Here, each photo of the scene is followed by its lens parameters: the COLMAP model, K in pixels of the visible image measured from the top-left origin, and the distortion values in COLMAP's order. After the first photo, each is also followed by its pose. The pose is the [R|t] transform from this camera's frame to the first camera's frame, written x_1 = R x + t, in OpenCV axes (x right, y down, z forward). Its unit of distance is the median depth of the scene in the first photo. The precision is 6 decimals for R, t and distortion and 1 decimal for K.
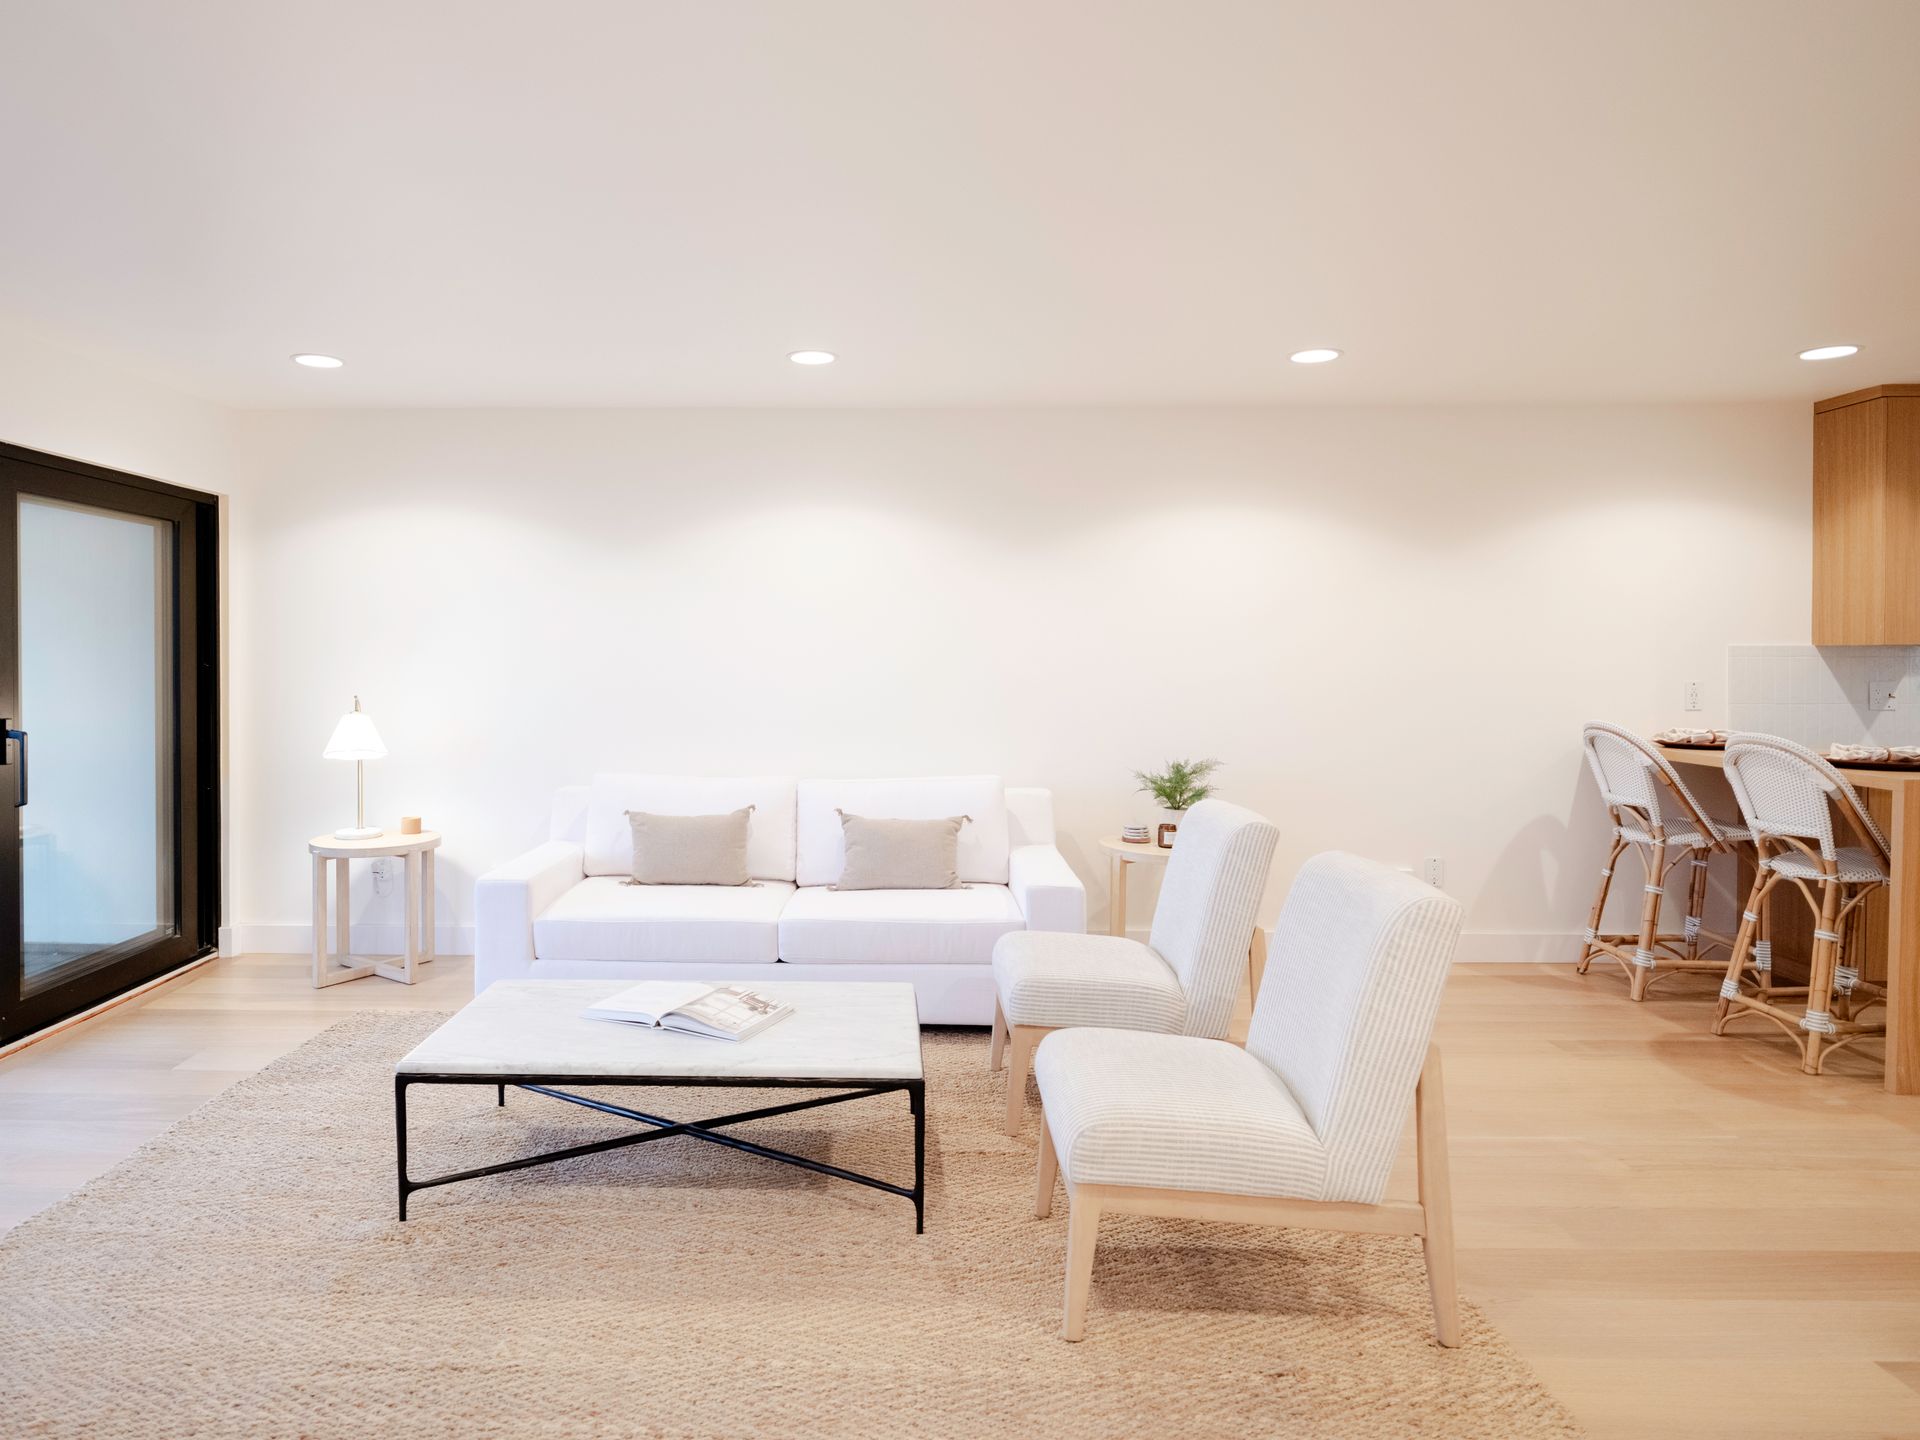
lens RADIAL K [[1153.5, 0, 840.8], [0, 1153.5, 673.6], [0, 0, 1]] dist [-0.003314, -0.001900]
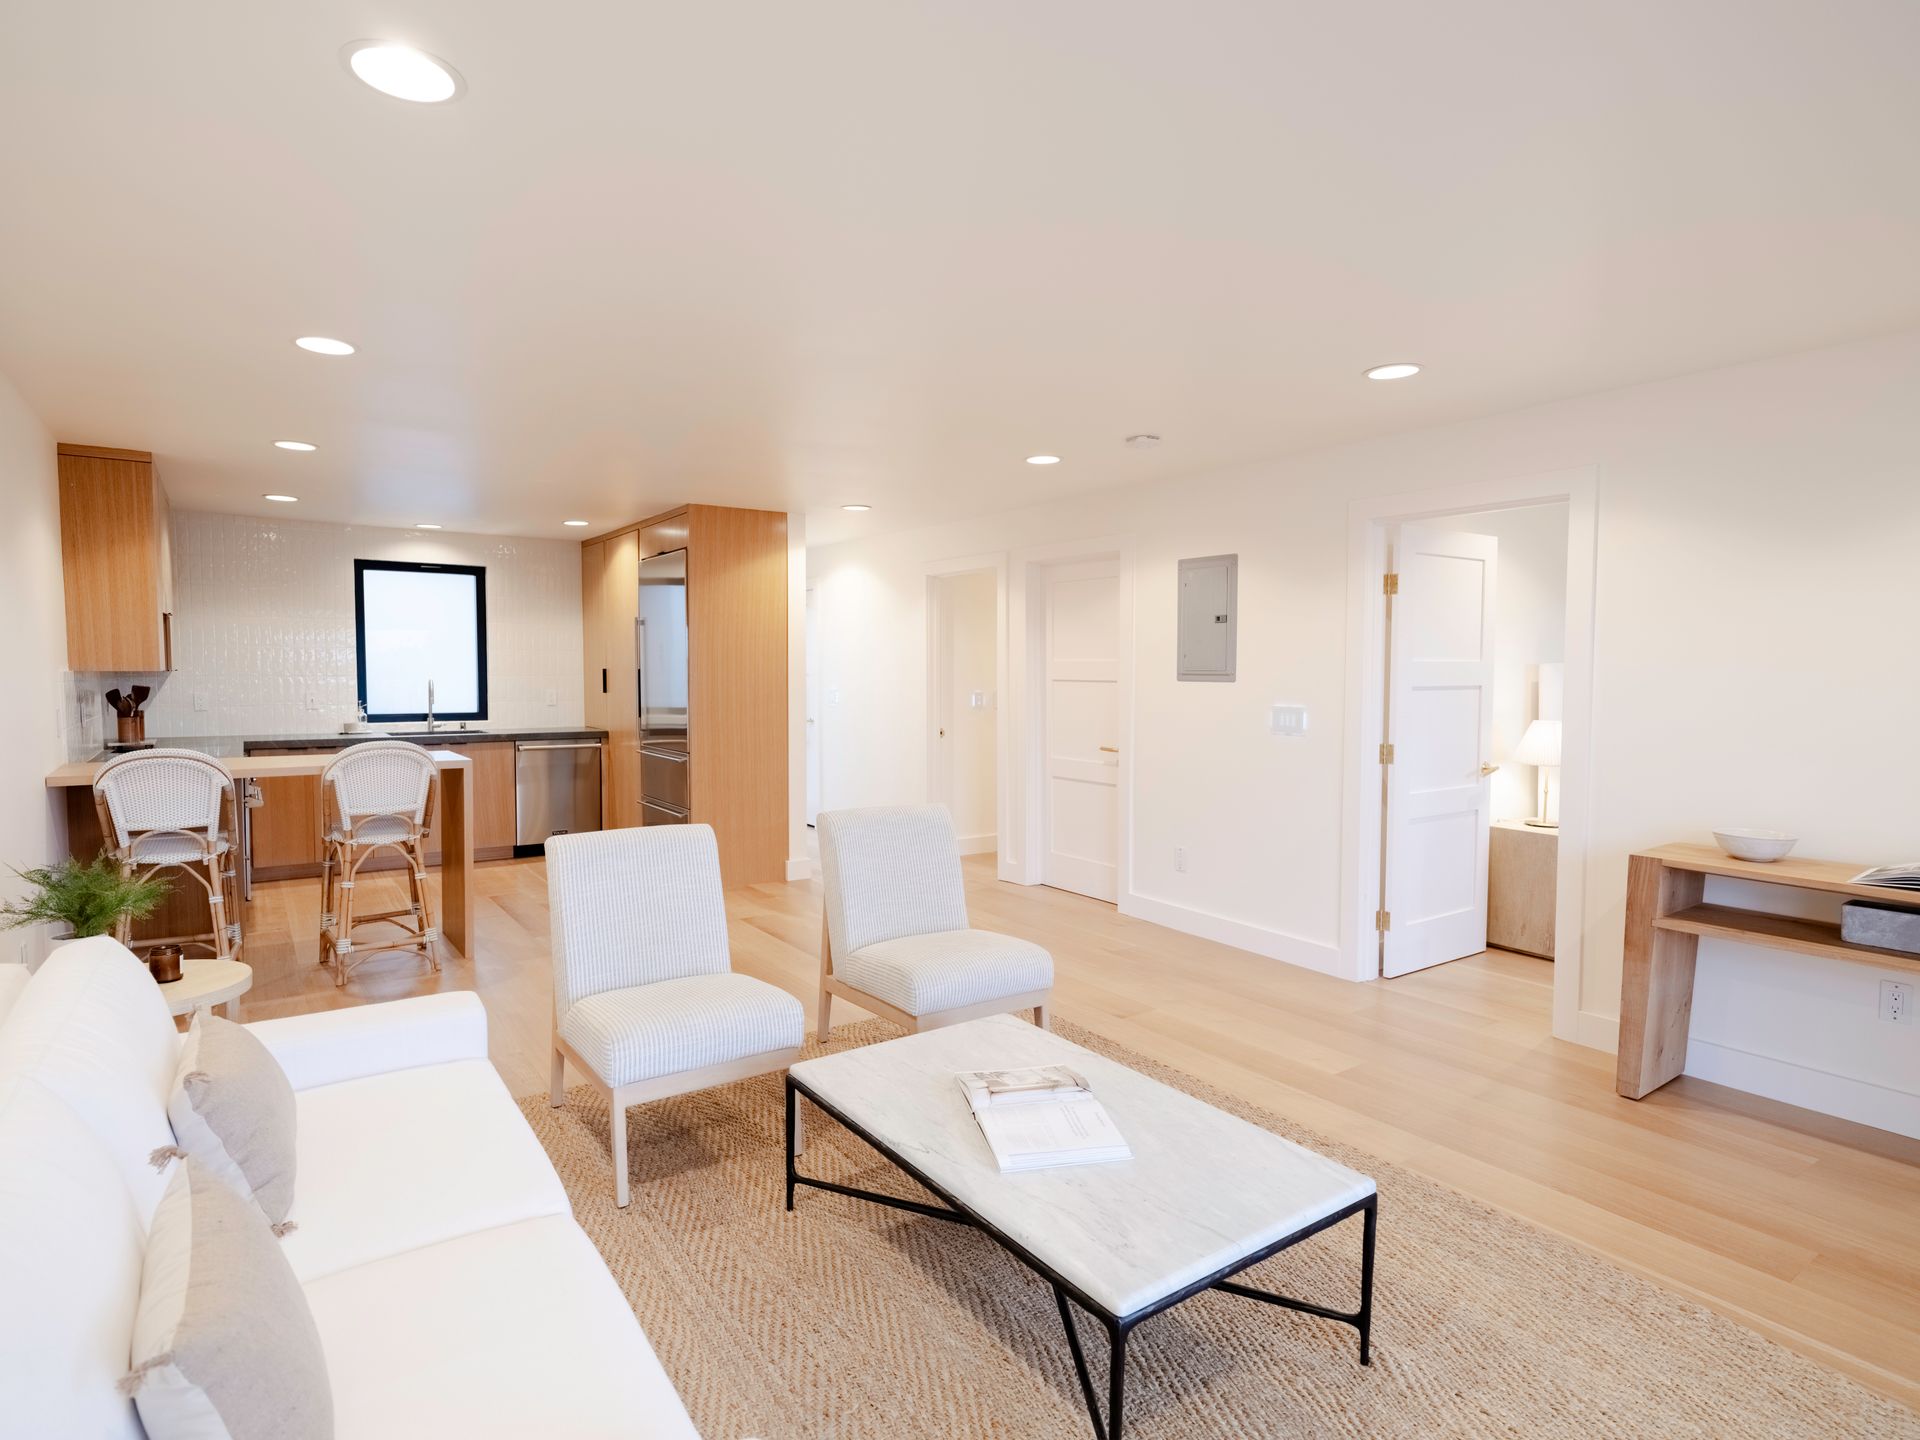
lens RADIAL K [[1026.4, 0, 962.6], [0, 1026.4, 723.1], [0, 0, 1]] dist [-0.001216, -0.001316]
pose [[-0.603822, -0.044429, 0.795880, -0.473115], [0.007640, 0.998077, 0.061512, -0.031132], [-0.797083, 0.043223, -0.602321, 1.015933]]
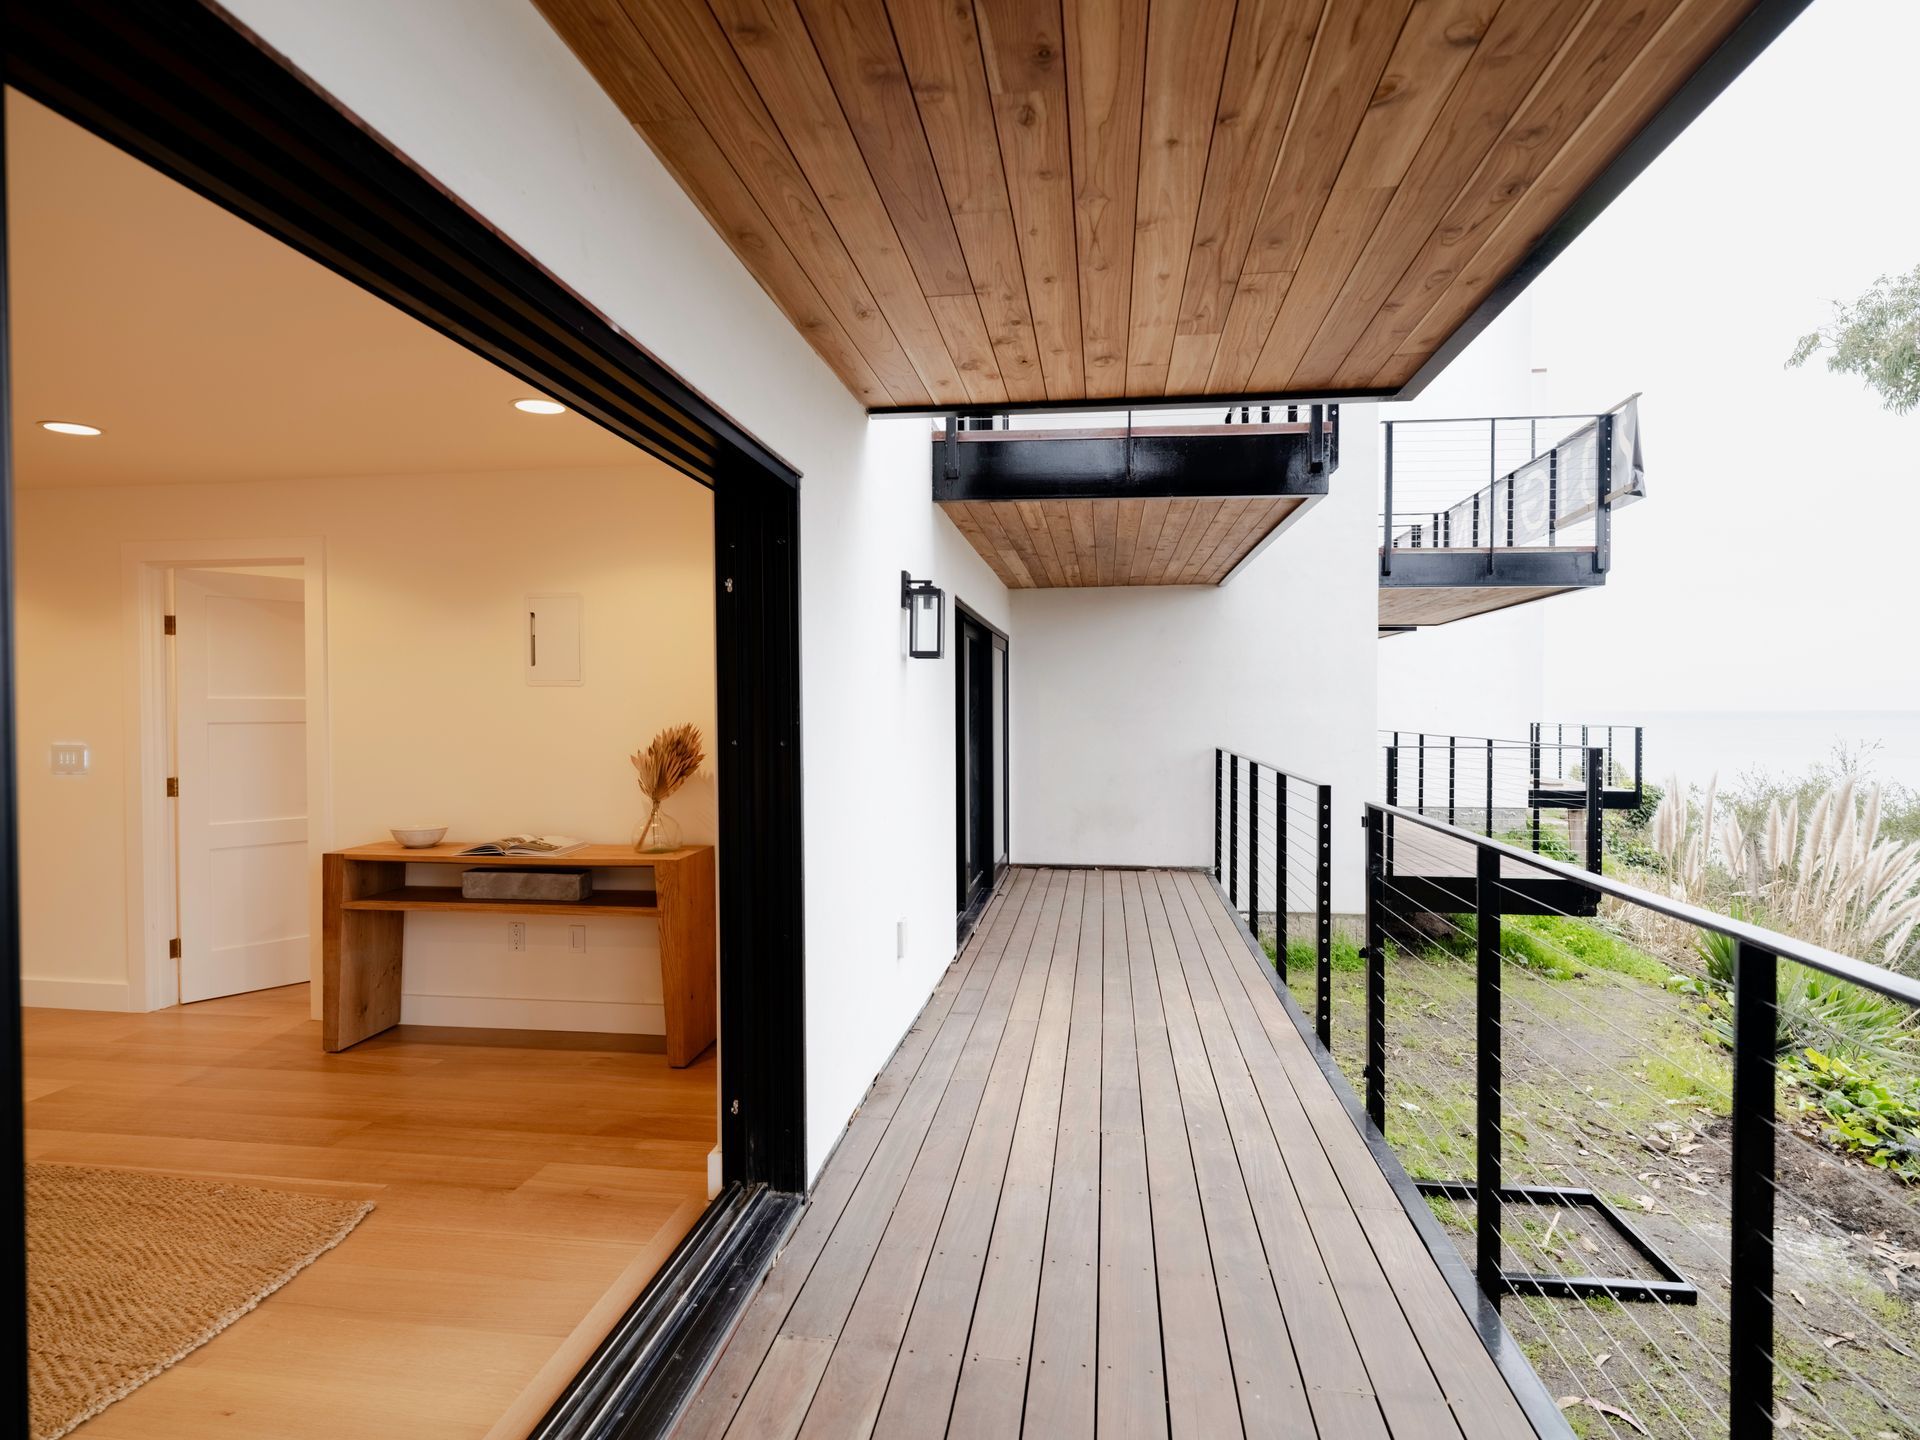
lens RADIAL K [[1028.1, 0, 961.4], [0, 1028.1, 725.5], [0, 0, 1]] dist [0.001567, -0.001376]
pose [[-0.994092, -0.000547, 0.108536, -0.850196], [0.002452, 0.999619, 0.027493, -0.025646], [-0.108510, 0.027597, -0.993712, 1.038745]]
